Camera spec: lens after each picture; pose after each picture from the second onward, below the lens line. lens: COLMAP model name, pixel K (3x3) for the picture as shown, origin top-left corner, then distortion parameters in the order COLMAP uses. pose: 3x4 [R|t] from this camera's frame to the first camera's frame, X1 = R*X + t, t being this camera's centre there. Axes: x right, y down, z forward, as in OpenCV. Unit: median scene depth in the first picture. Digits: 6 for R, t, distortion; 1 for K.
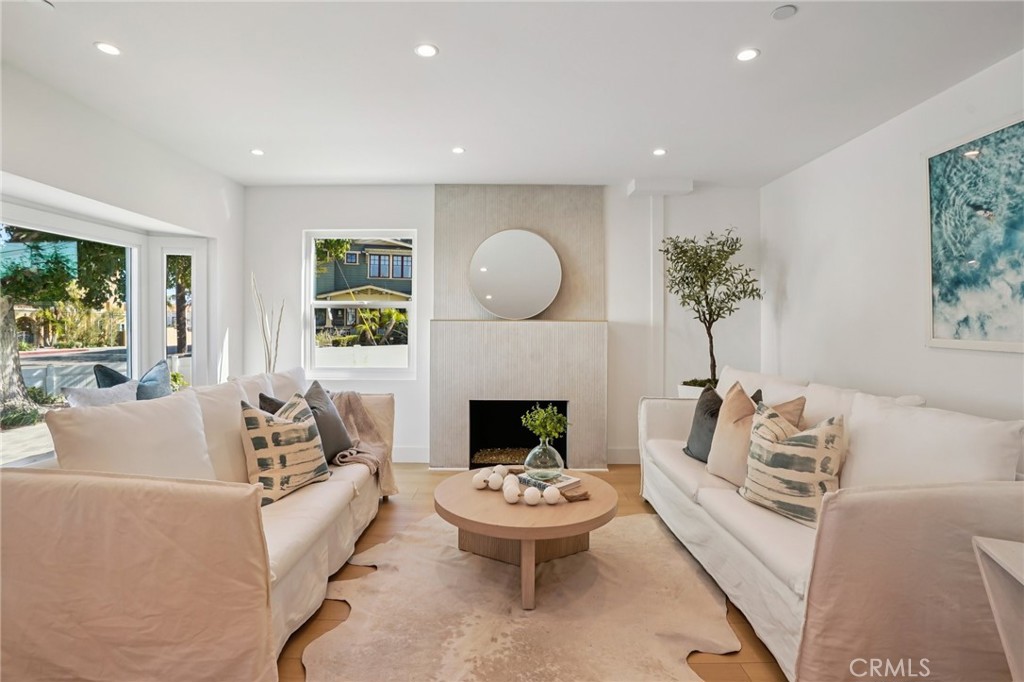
lens RADIAL K [[483.0, 0, 506.1], [0, 483.0, 322.7], [0, 0, 1]] dist [-0.061952, 0.020082]
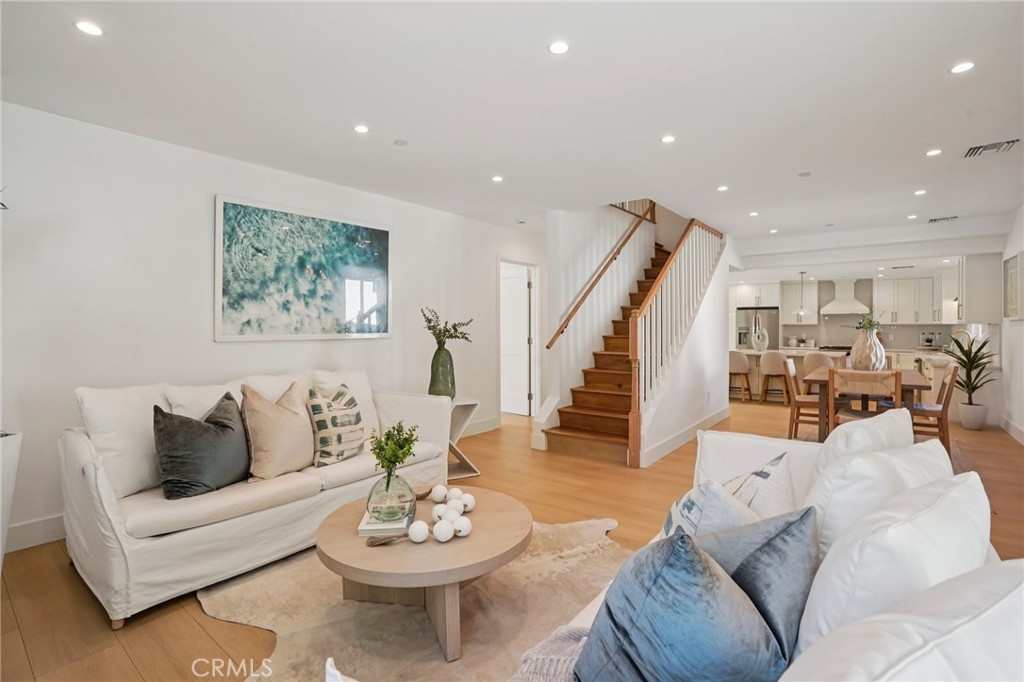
lens RADIAL K [[483.0, 0, 508.9], [0, 483.0, 335.3], [0, 0, 1]] dist [-0.061952, 0.020082]
pose [[-0.782261, -0.021469, 0.622581, -0.626625], [-0.004912, 0.999587, 0.028298, -0.009994], [-0.622932, 0.019078, -0.782043, 1.637236]]
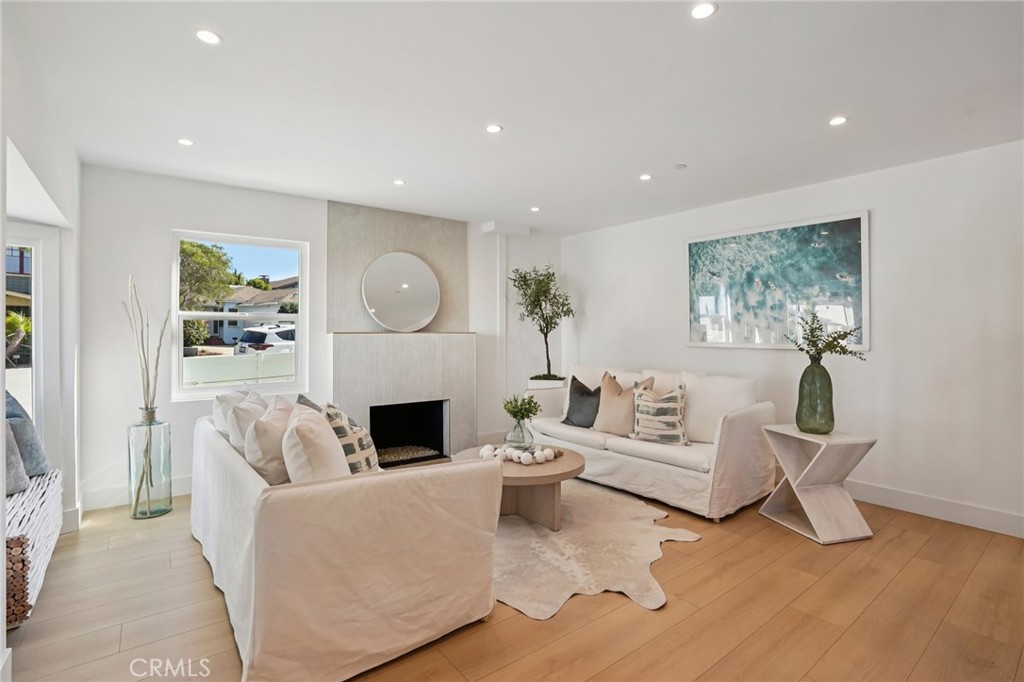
lens RADIAL K [[483.0, 0, 507.4], [0, 483.0, 333.6], [0, 0, 1]] dist [-0.061952, 0.020082]
pose [[0.796973, -0.006641, 0.603978, -0.841383], [0.005077, 0.999978, 0.004296, -0.011092], [-0.603993, -0.000358, 0.796990, -0.076396]]
